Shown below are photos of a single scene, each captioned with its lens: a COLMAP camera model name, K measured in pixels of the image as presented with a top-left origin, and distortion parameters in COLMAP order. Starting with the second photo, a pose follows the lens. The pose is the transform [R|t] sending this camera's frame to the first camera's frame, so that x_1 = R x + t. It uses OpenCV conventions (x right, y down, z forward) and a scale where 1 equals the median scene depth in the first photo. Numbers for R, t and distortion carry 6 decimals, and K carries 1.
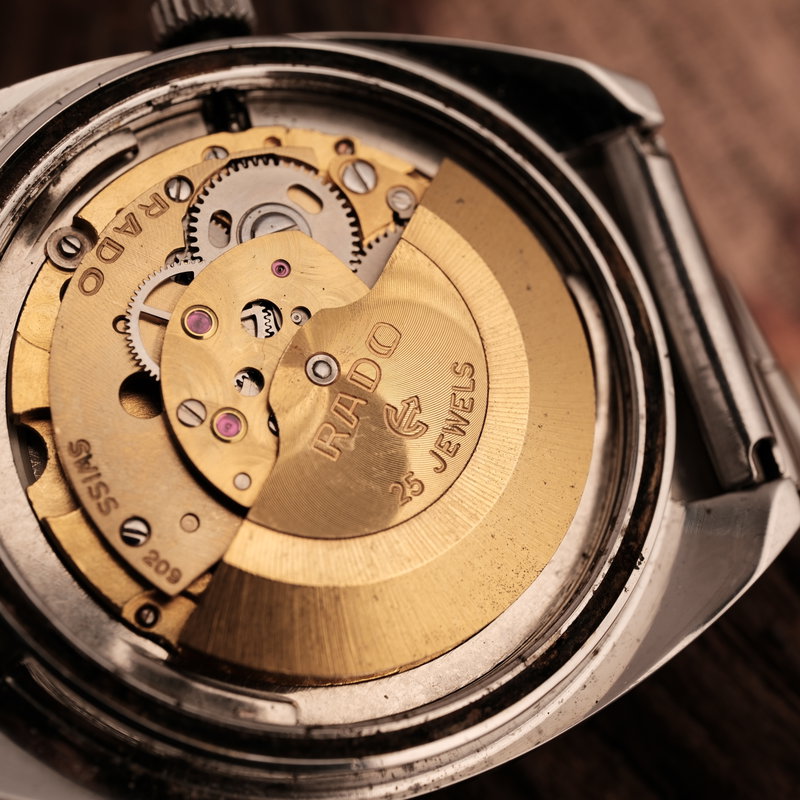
lens RADIAL K [[1461.7, 0, 400.0], [0, 1461.7, 400.0], [0, 0, 1]] dist [0.022467, 0.098905]
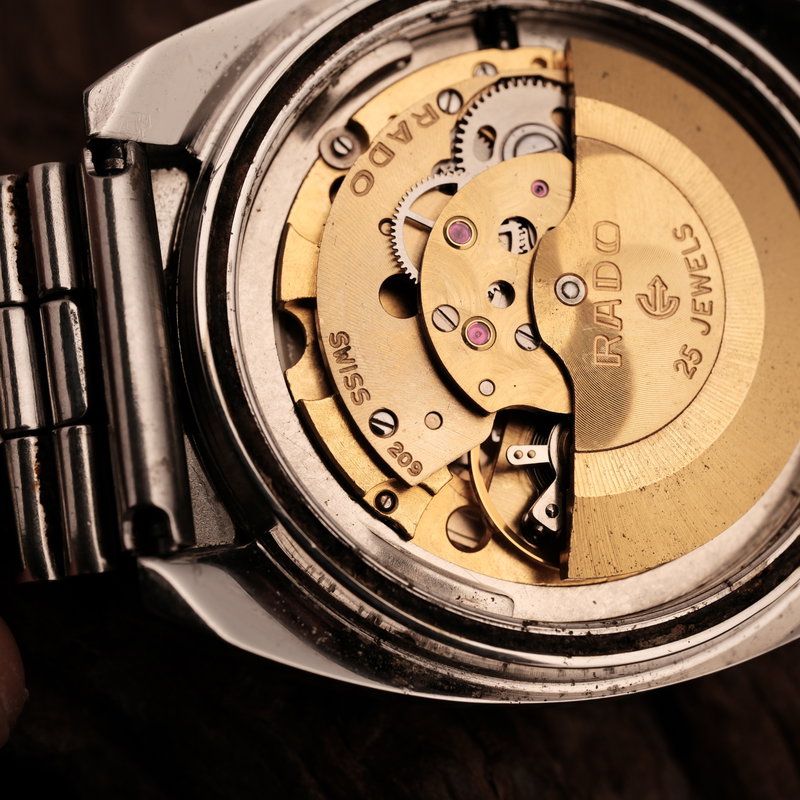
lens RADIAL K [[1461.7, 0, 400.0], [0, 1461.7, 400.0], [0, 0, 1]] dist [0.022467, 0.098905]
pose [[0.990803, 0.115213, -0.070953, -0.090929], [-0.109276, 0.990578, 0.082544, -0.015896], [0.079794, -0.074031, 0.994058, -0.061132]]
